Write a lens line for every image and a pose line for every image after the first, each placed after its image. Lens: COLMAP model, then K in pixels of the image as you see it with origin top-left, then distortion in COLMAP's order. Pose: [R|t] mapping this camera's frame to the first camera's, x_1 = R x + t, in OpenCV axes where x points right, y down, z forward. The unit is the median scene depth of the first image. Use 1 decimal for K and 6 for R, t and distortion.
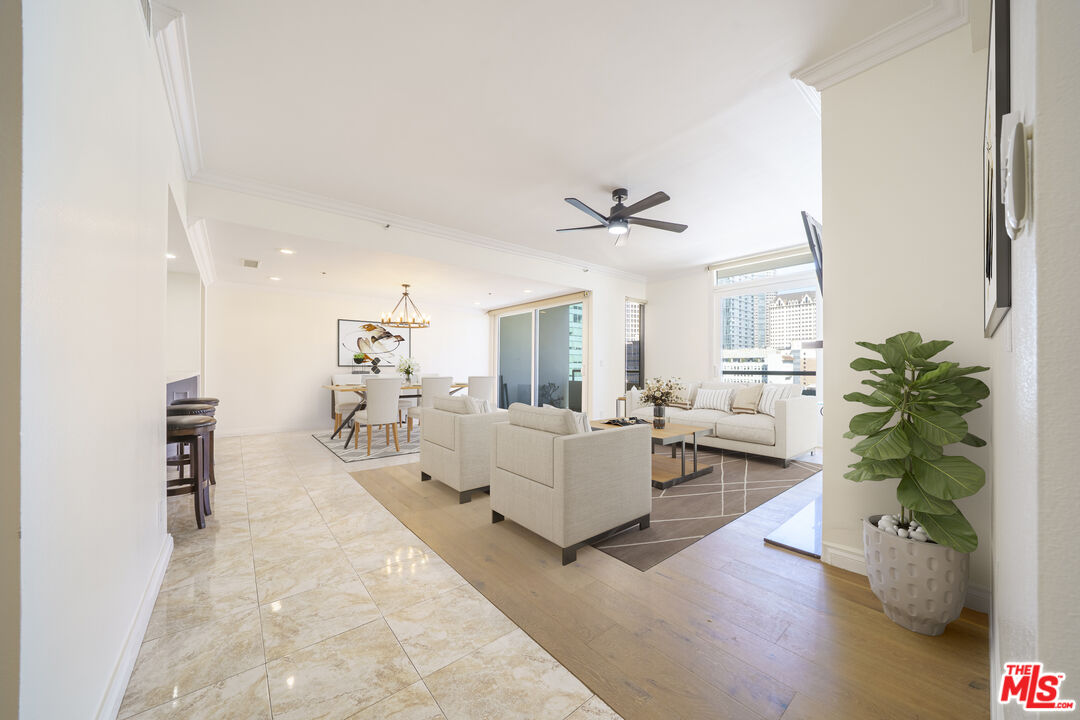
lens RADIAL K [[372.2, 0, 535.5], [0, 372.2, 363.6], [0, 0, 1]] dist [-0.008689, -0.000007]
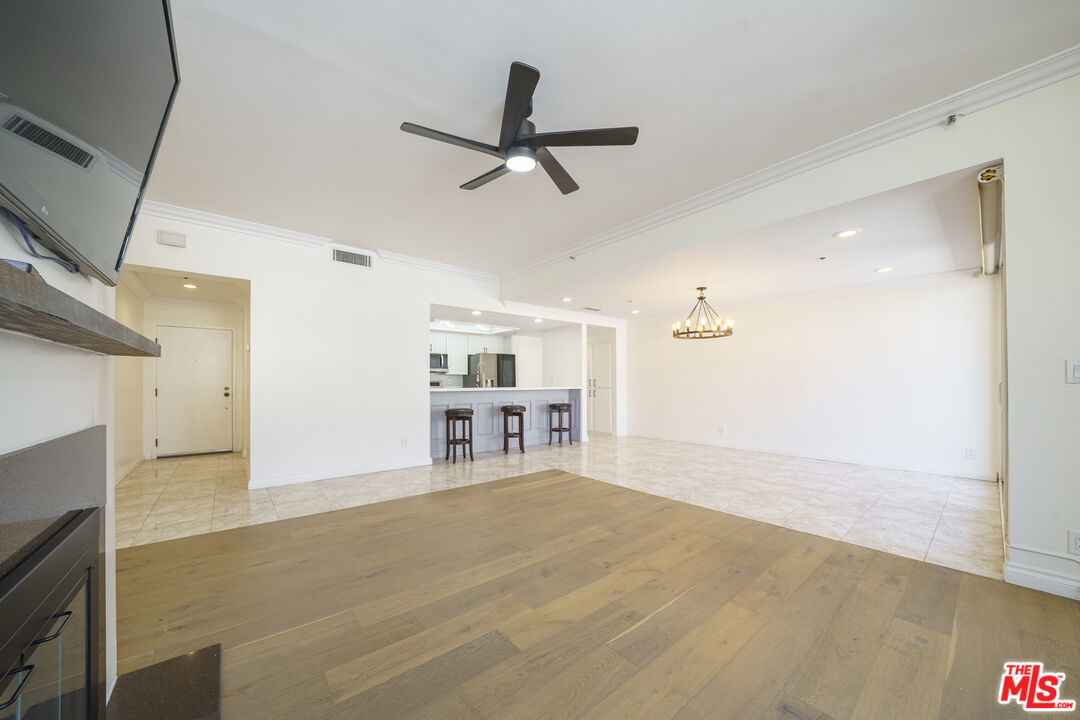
lens RADIAL K [[379.8, 0, 541.9], [0, 379.8, 375.2], [0, 0, 1]] dist [-0.001020, -0.000038]
pose [[0.006327, -0.018191, -0.999815, 0.788149], [0.009330, 0.999792, -0.018132, 0.002394], [0.999936, -0.009213, 0.006496, 0.956220]]
